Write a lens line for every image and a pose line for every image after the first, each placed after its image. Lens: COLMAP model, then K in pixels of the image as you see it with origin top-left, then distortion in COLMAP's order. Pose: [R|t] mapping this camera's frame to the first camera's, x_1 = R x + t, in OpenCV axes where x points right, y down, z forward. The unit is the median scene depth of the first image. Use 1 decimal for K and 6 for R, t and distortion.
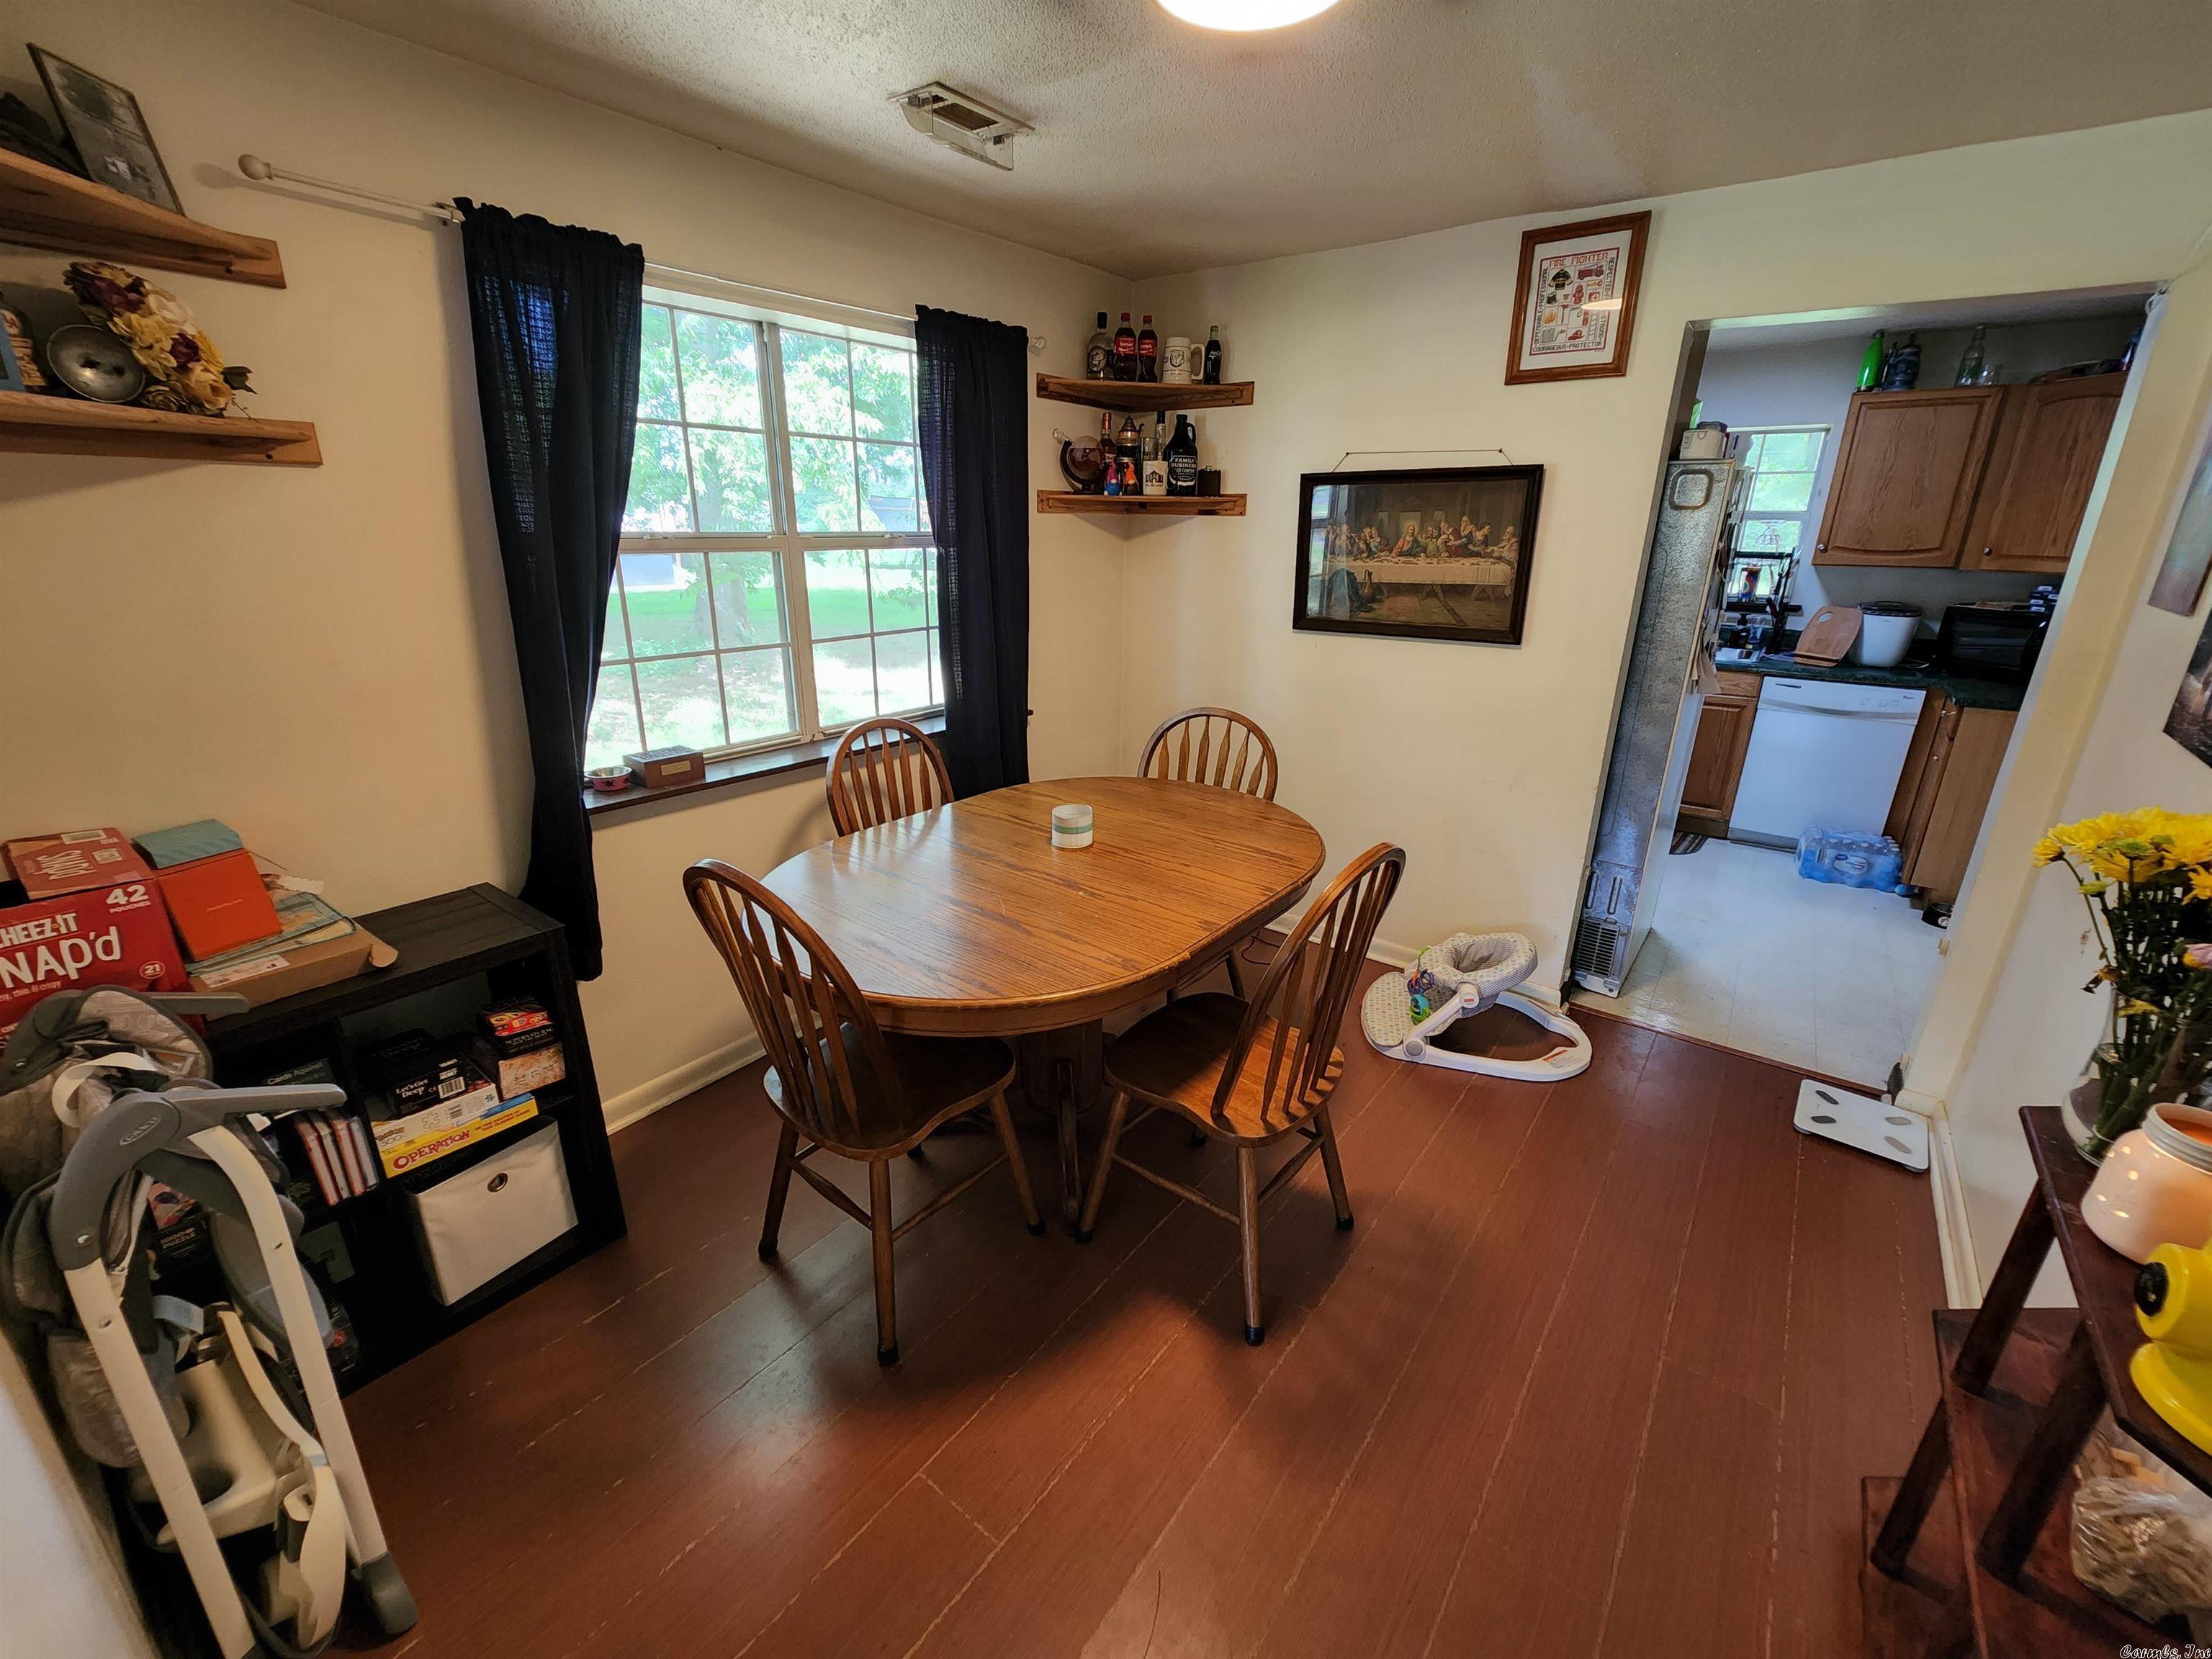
lens RADIAL K [[923.5, 0, 1106.0], [0, 923.5, 829.5], [0, 0, 1]] dist [-0.001324, -0.000082]
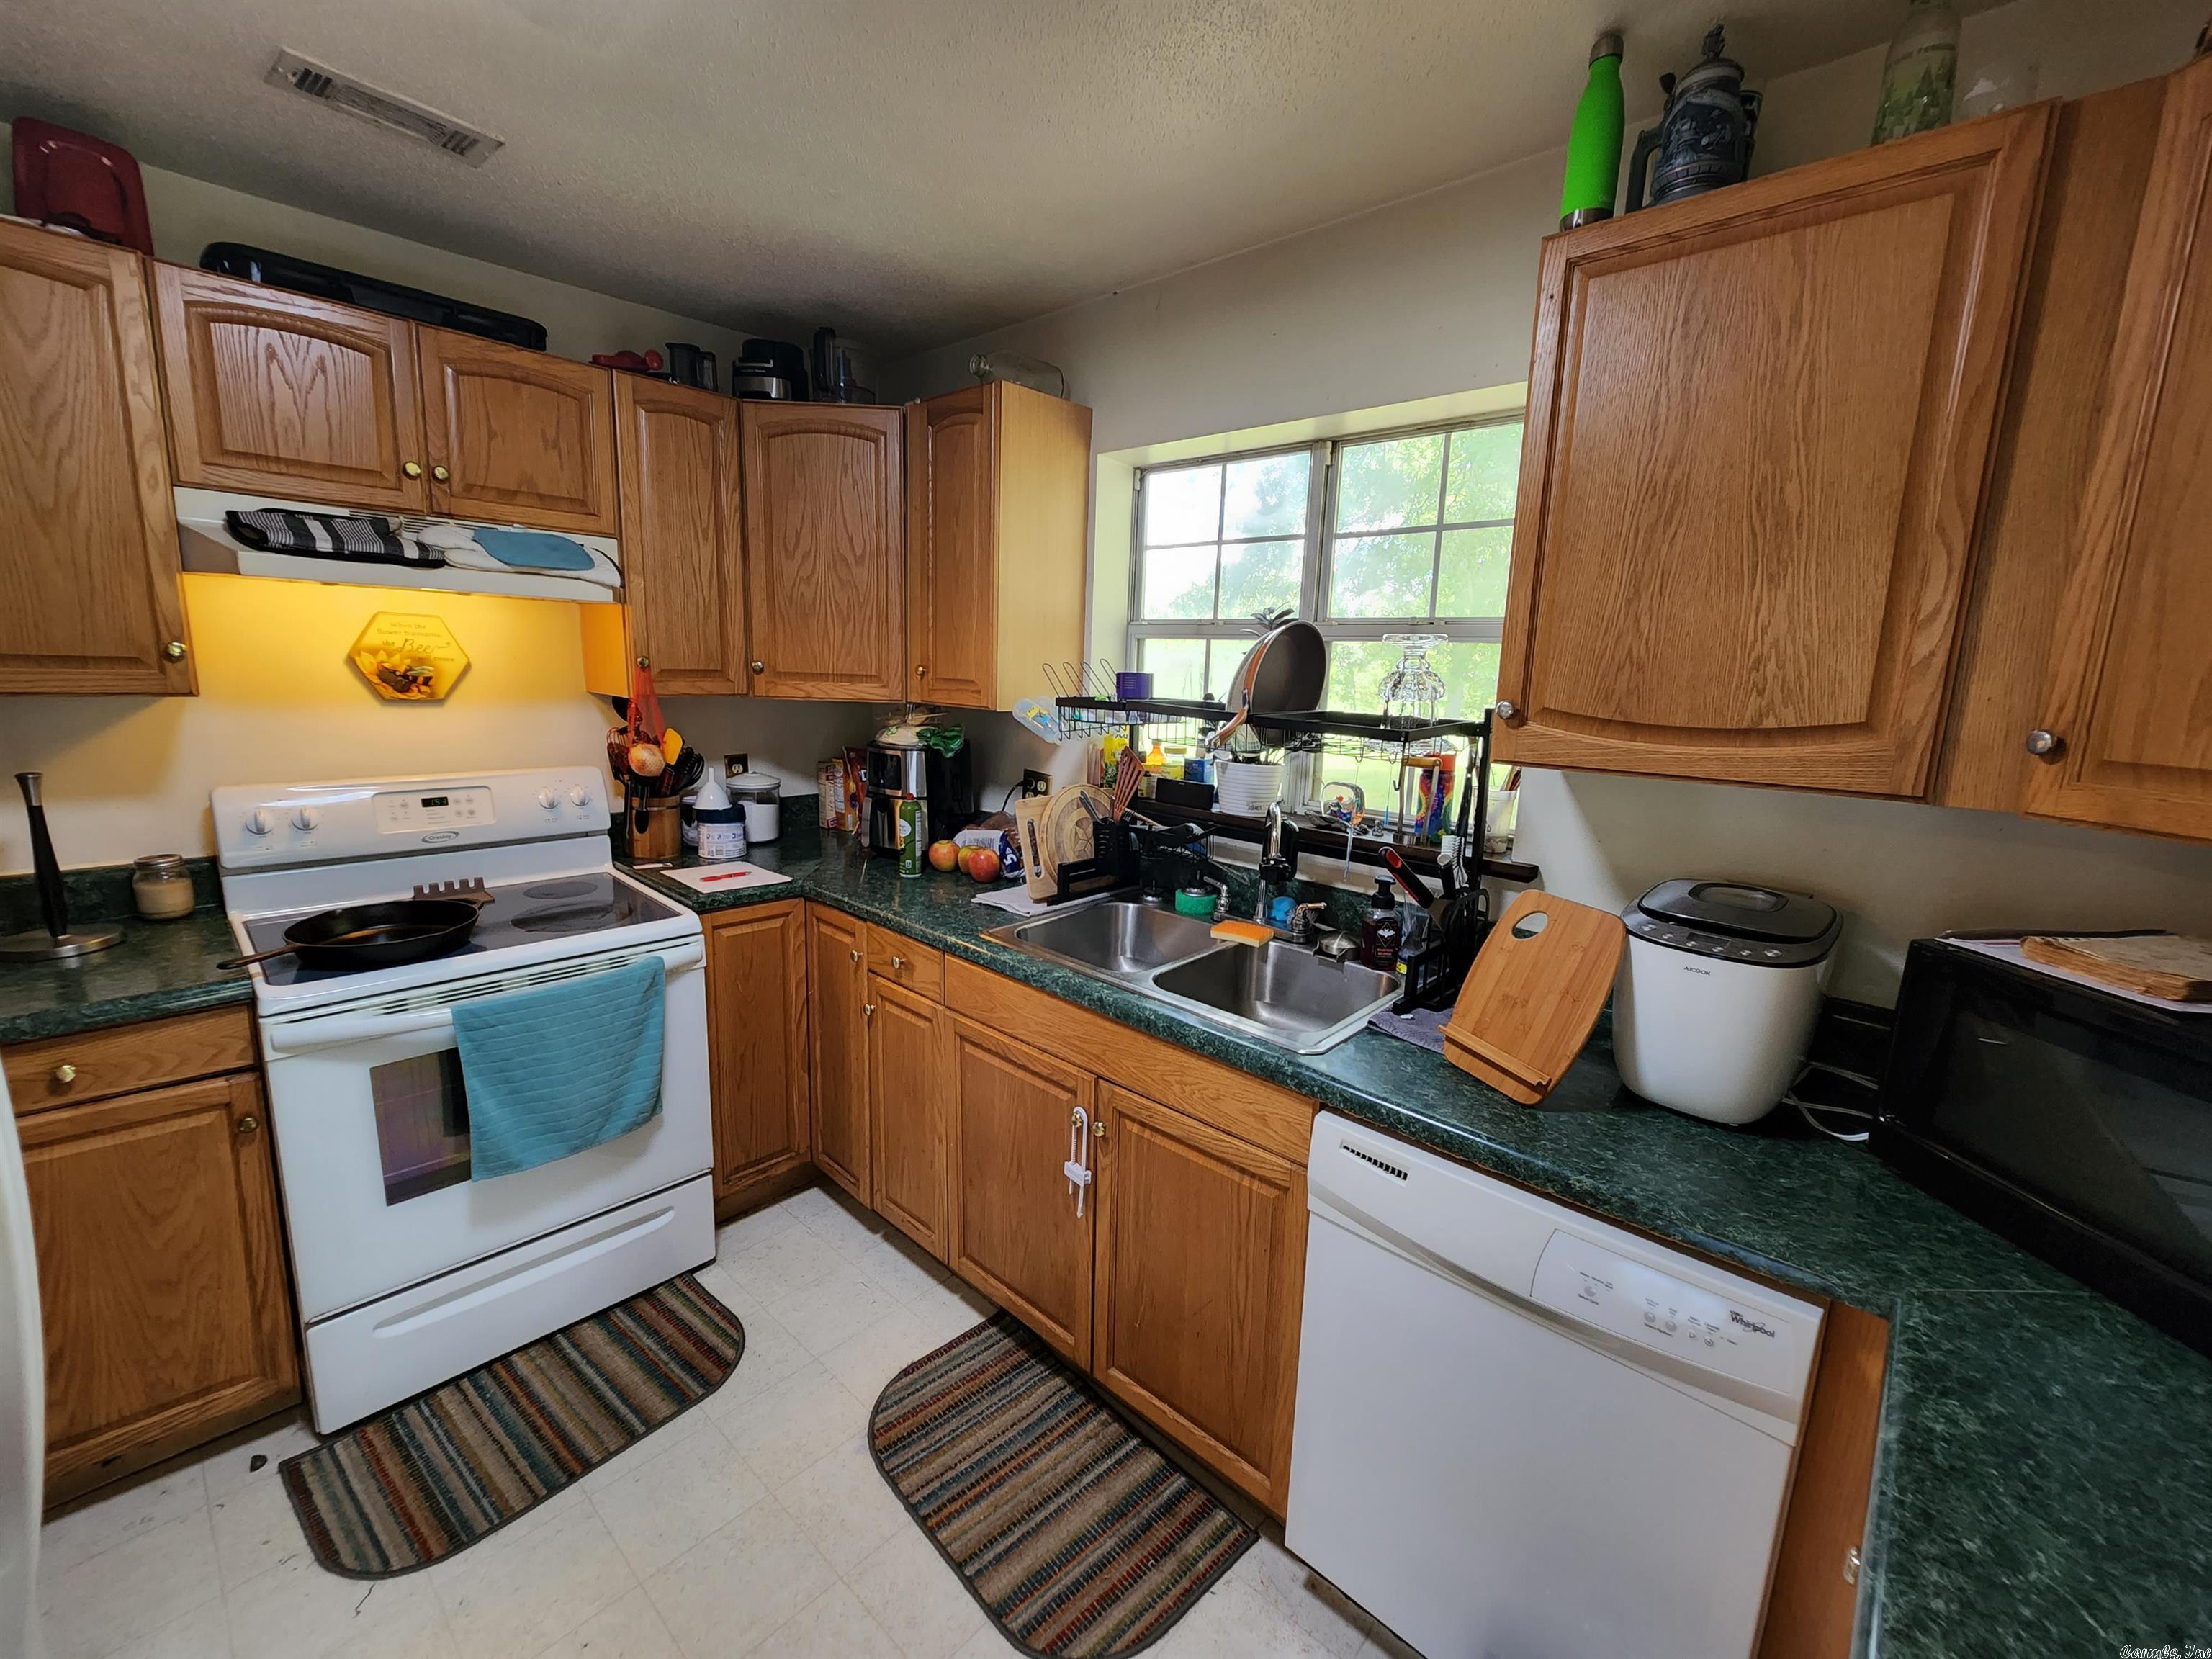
lens RADIAL K [[927.1, 0, 1105.8], [0, 927.1, 826.7], [0, 0, 1]] dist [-0.000082, -0.000226]
pose [[0.994672, 0.038347, -0.095691, 1.352495], [-0.051695, 0.988635, -0.141166, -0.430362], [0.089191, 0.145361, 0.985350, 1.364860]]
